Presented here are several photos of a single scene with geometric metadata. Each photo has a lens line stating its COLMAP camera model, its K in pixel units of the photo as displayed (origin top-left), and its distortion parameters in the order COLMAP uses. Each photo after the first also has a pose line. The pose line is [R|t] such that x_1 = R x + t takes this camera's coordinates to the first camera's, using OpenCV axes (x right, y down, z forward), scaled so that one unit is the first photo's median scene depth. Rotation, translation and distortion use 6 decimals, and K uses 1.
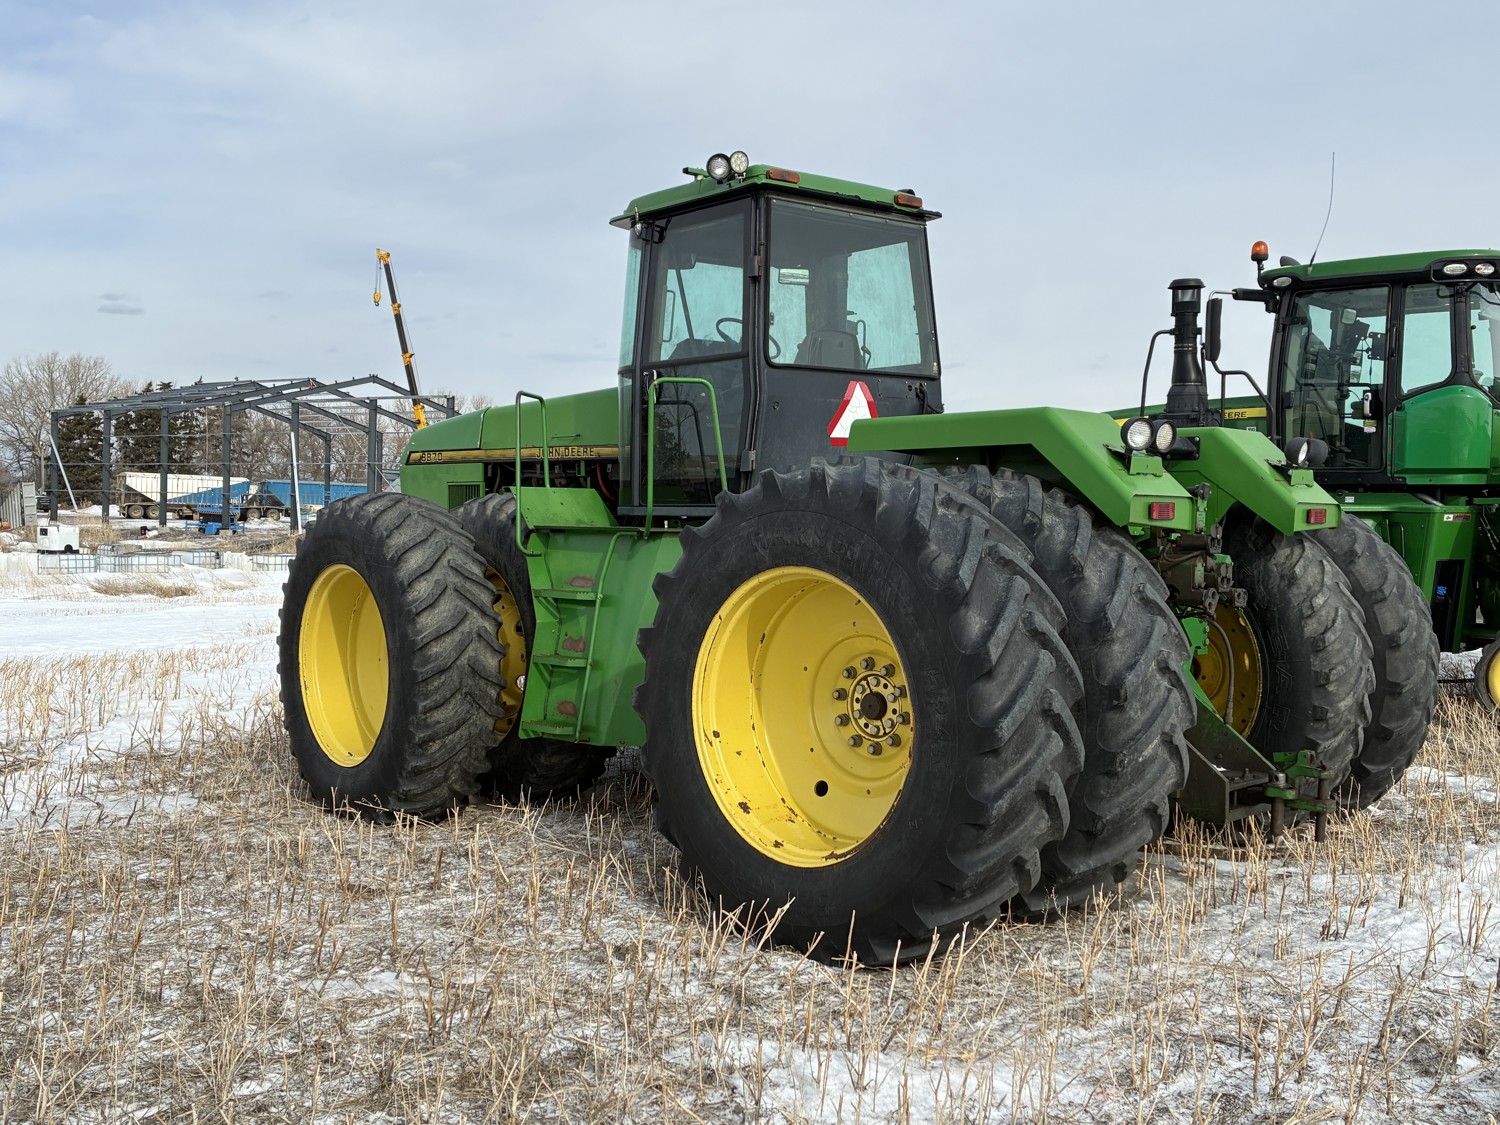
lens RADIAL K [[1444.5, 0, 752.3], [0, 1444.5, 563.2], [0, 0, 1]] dist [0.033932, 0.000000]
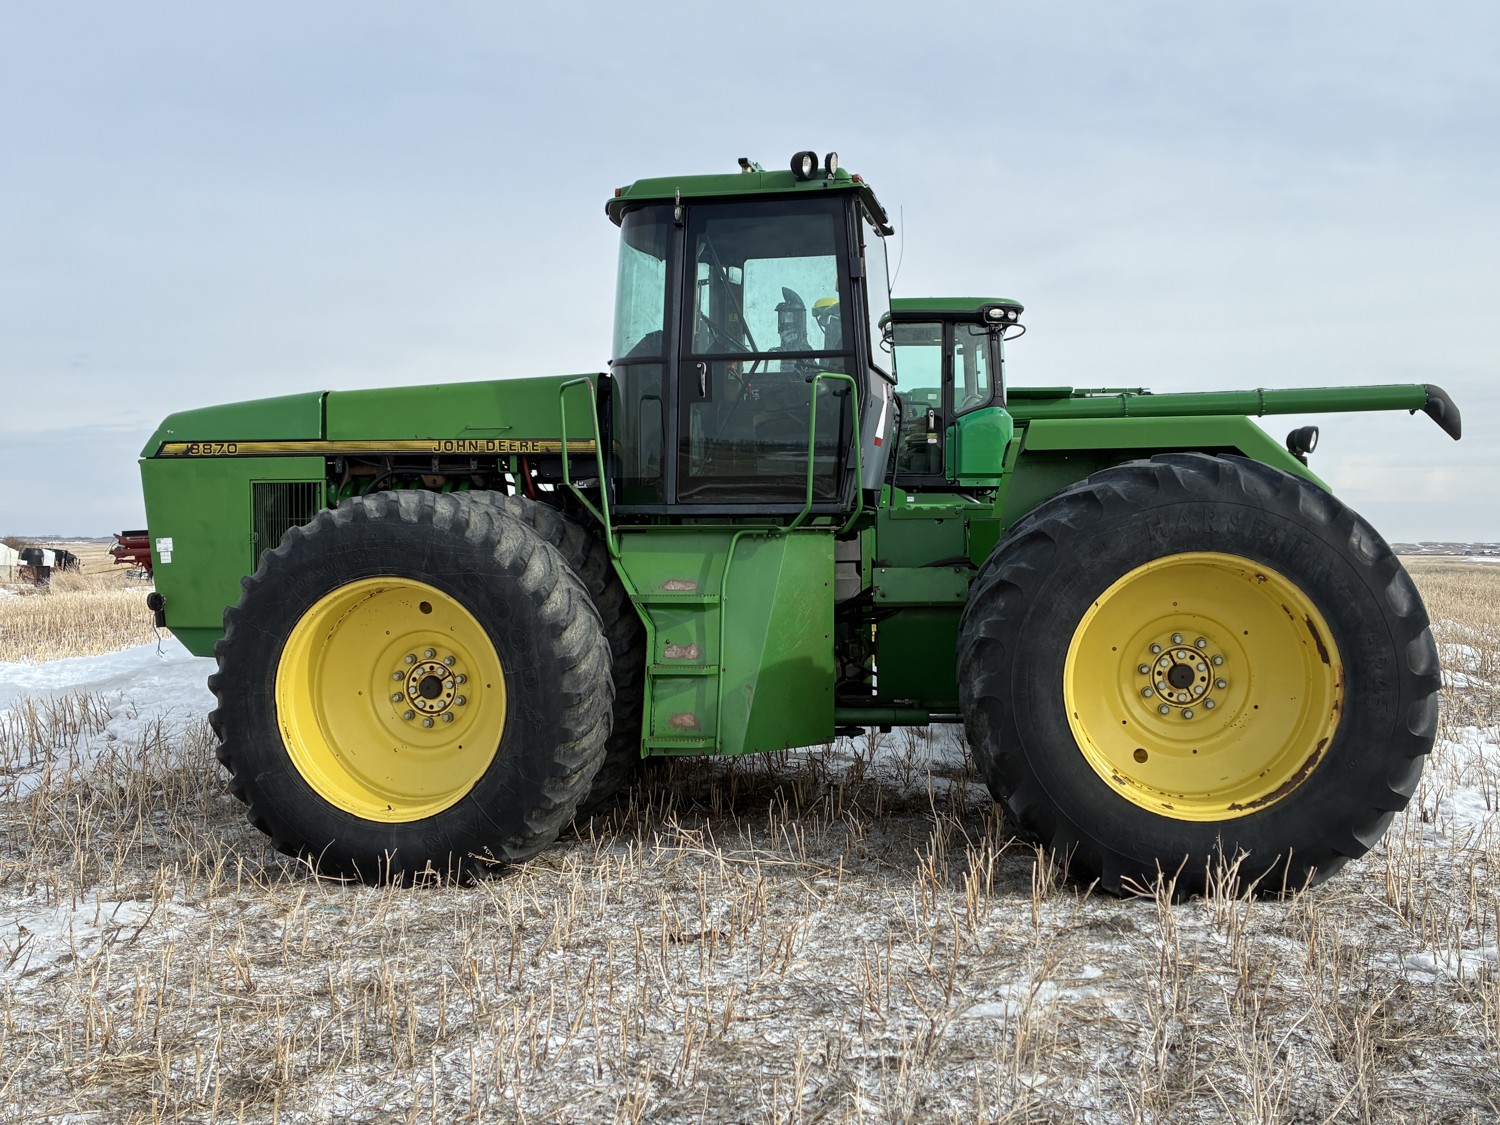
lens RADIAL K [[1444.5, 0, 750.4], [0, 1444.5, 554.9], [0, 0, 1]] dist [0.033932, 0.000000]
pose [[0.790866, -0.027170, 0.611386, -0.662244], [0.033937, 0.999424, 0.000514, -0.005724], [-0.611048, 0.020342, 0.791332, 0.234581]]
